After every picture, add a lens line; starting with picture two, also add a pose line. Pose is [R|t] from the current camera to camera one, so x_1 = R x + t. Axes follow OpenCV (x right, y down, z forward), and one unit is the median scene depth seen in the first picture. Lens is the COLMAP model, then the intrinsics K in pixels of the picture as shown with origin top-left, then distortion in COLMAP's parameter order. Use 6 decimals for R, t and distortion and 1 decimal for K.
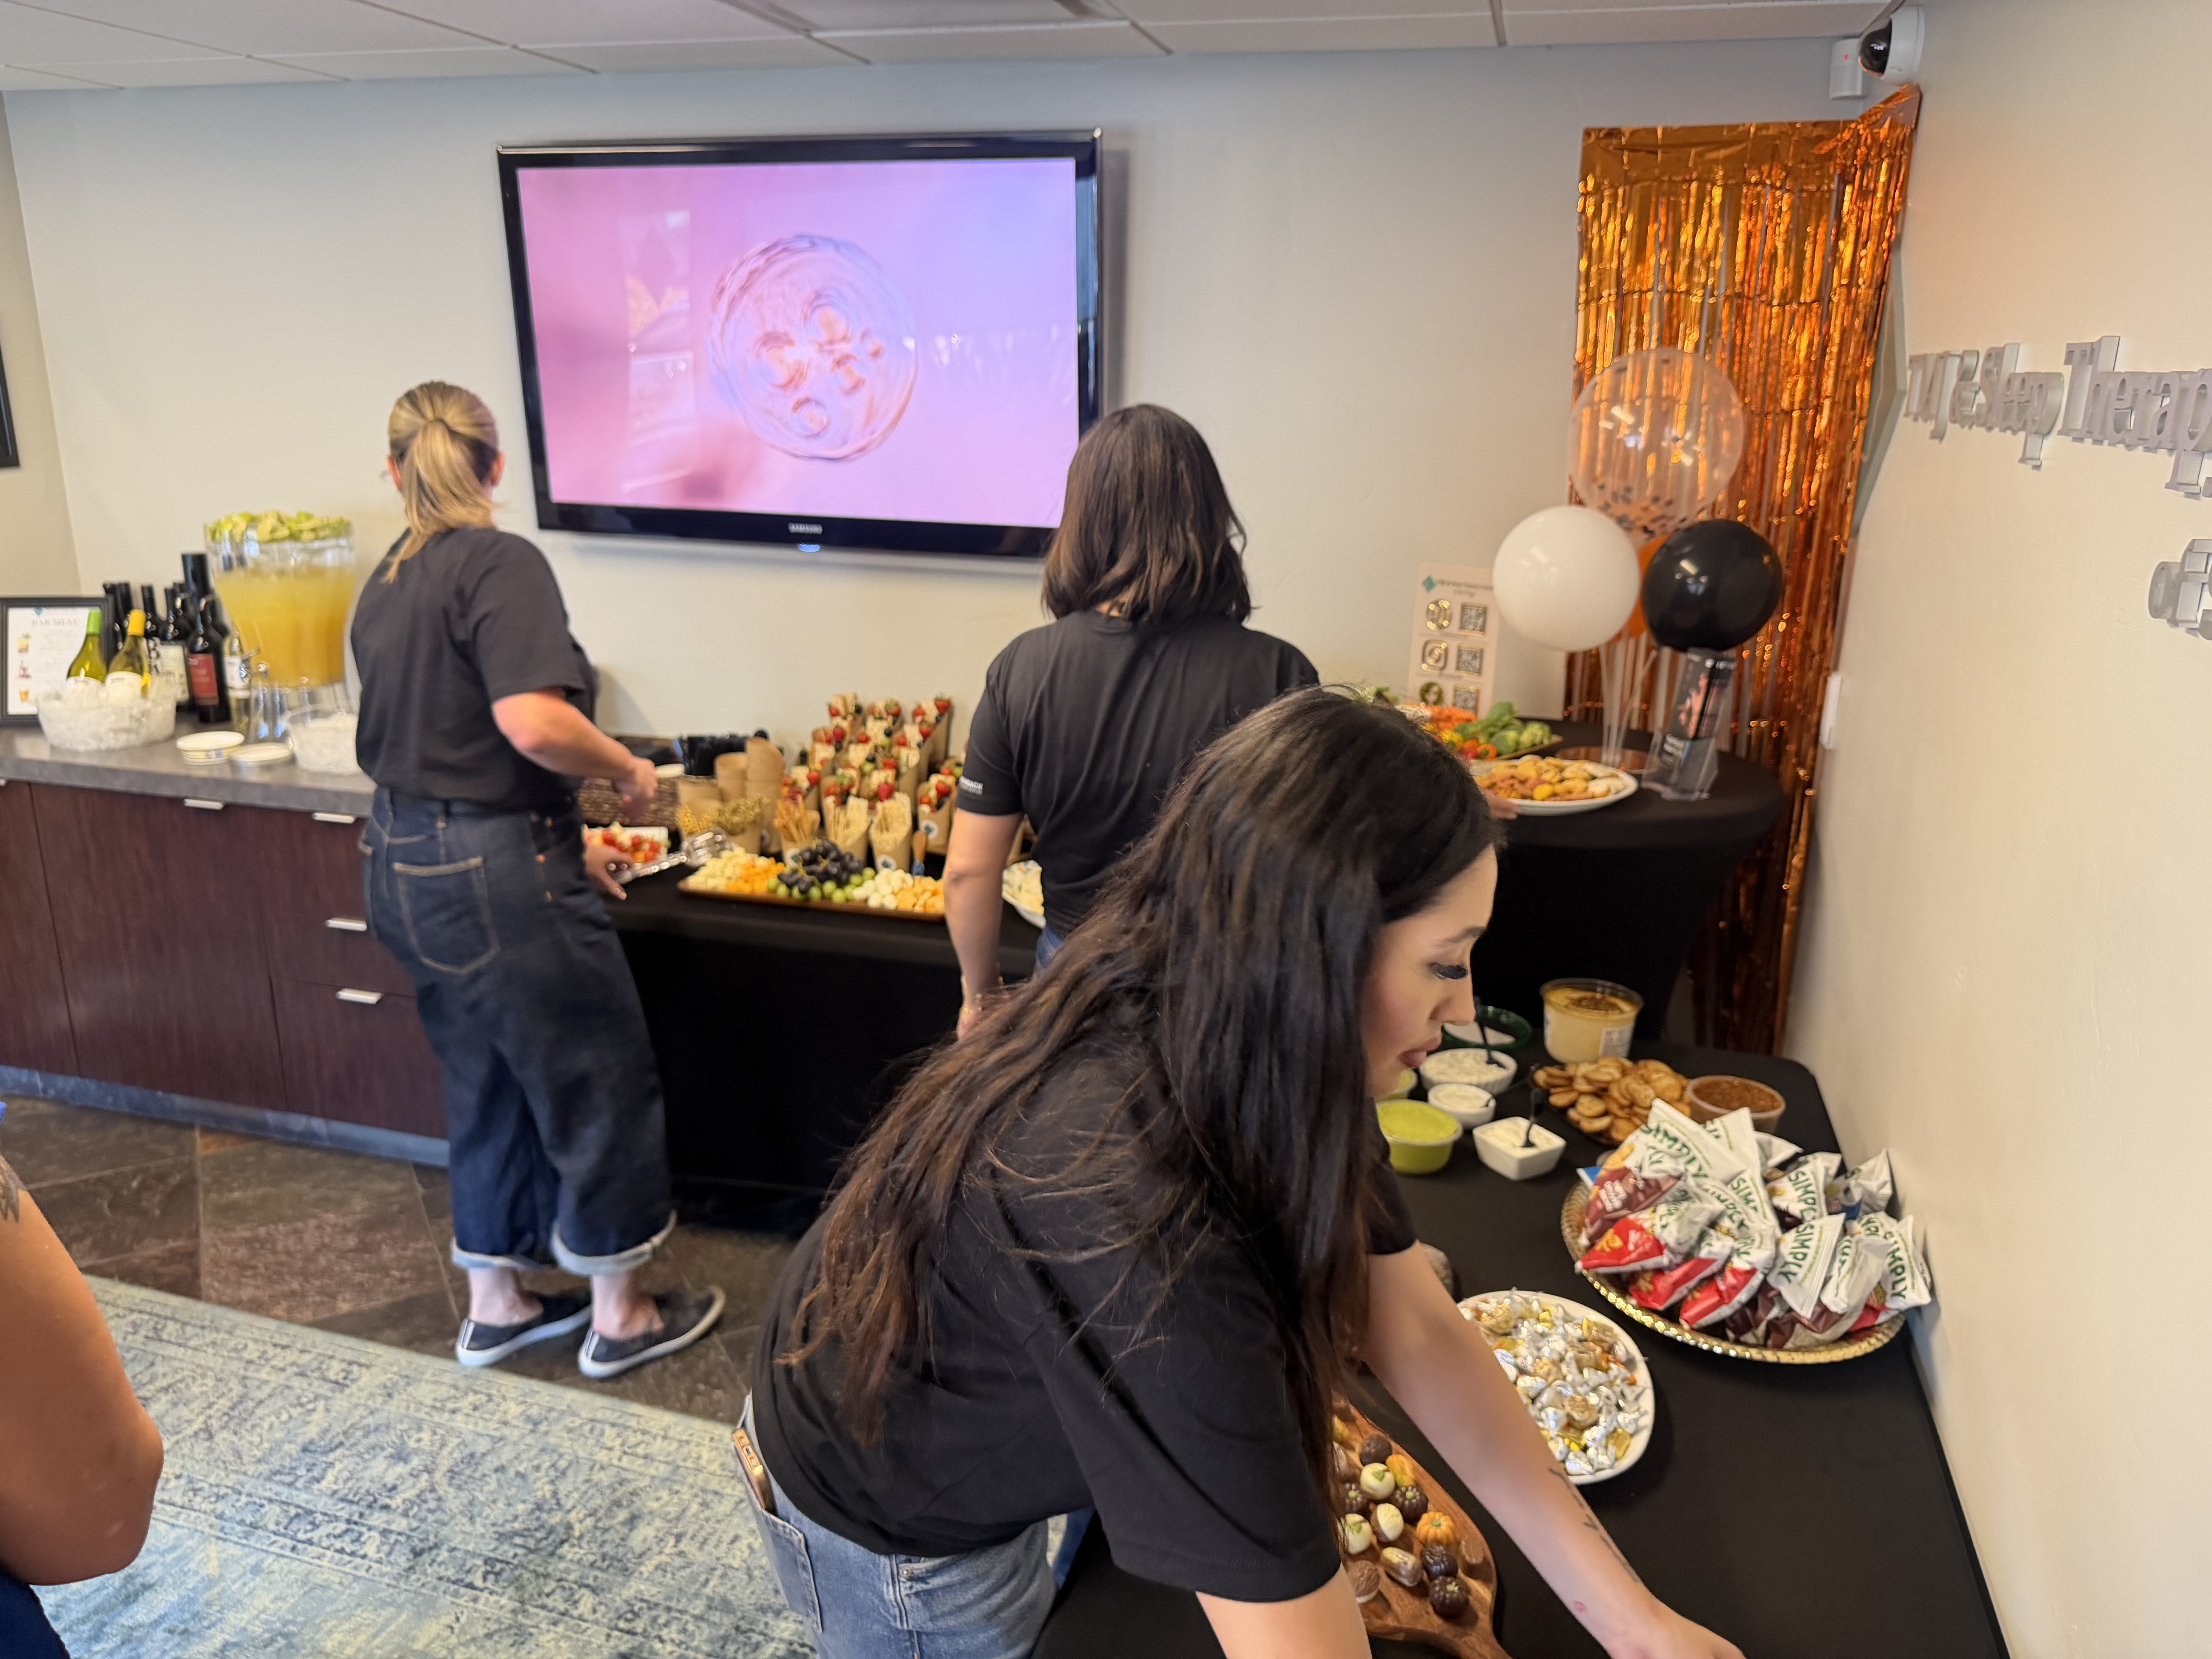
lens RADIAL K [[1573.2, 0, 1106.0], [0, 1573.2, 829.5], [0, 0, 1]] dist [-0.006574, -0.004762]
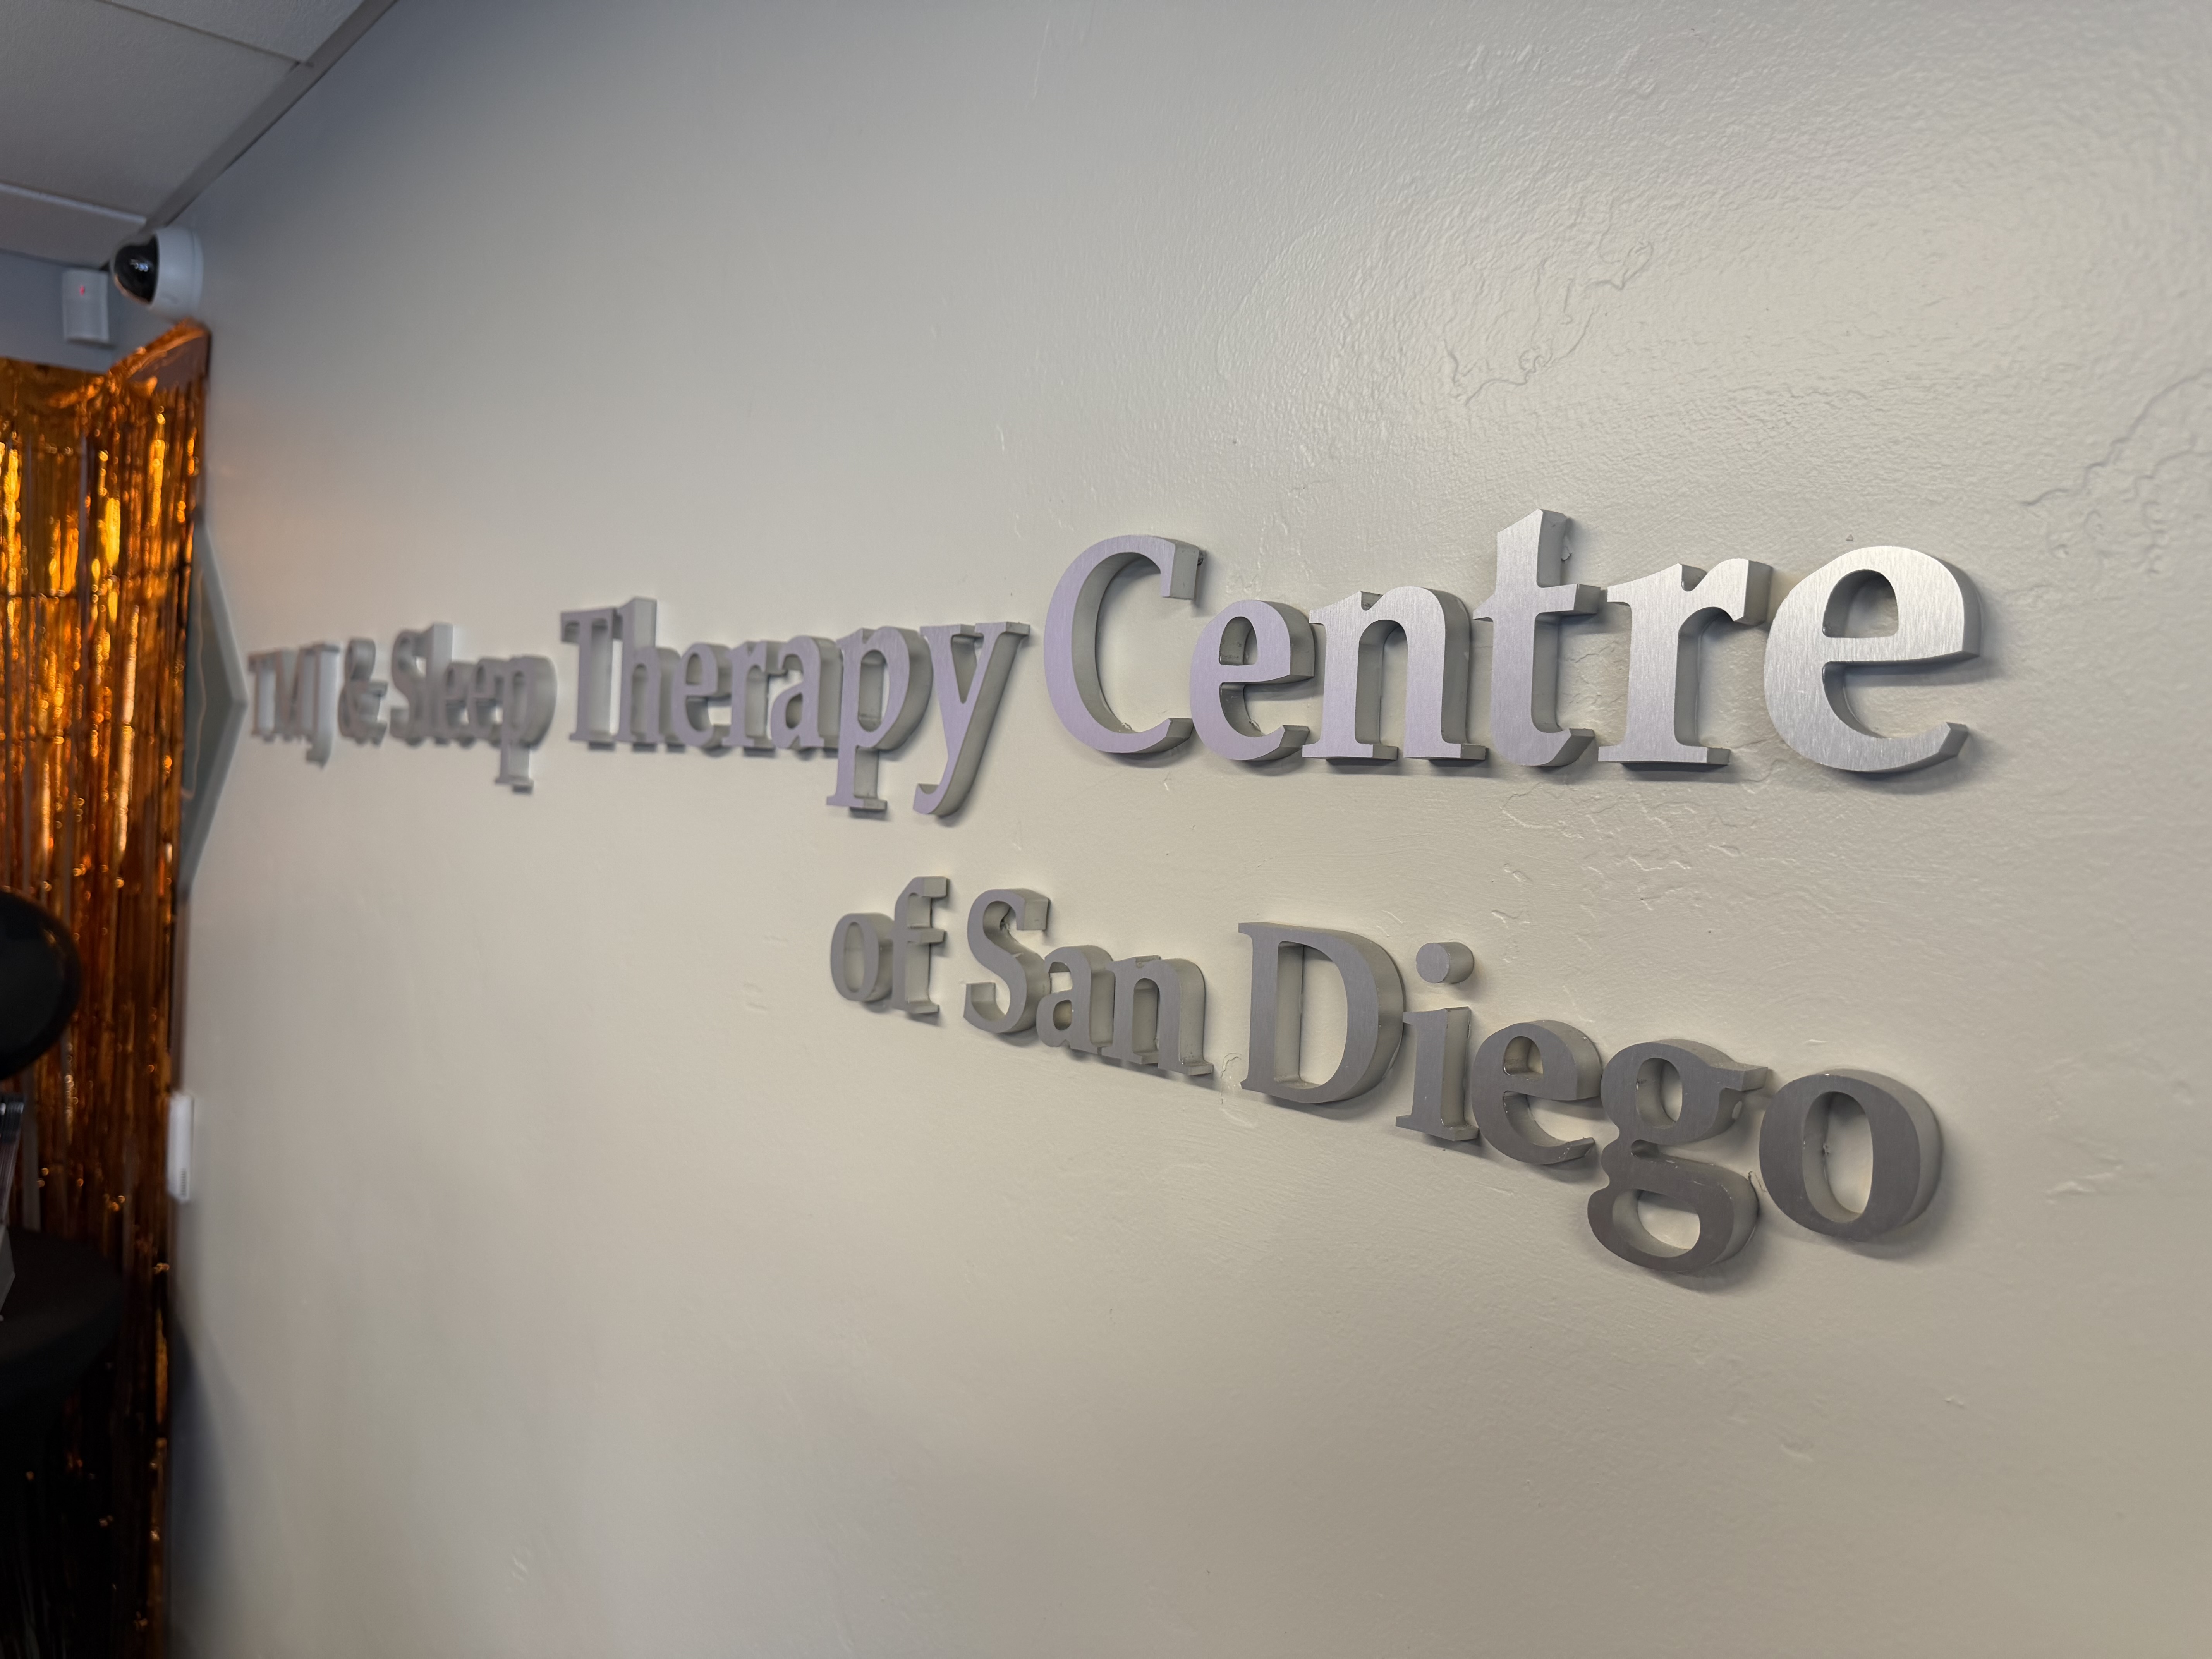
lens RADIAL K [[1573.2, 0, 1106.0], [0, 1573.2, 829.5], [0, 0, 1]] dist [-0.006574, -0.004762]
pose [[0.524102, -0.009051, 0.851608, 0.091531], [0.198734, 0.973638, -0.111958, -0.057117], [-0.828144, 0.227920, 0.512084, 0.291586]]
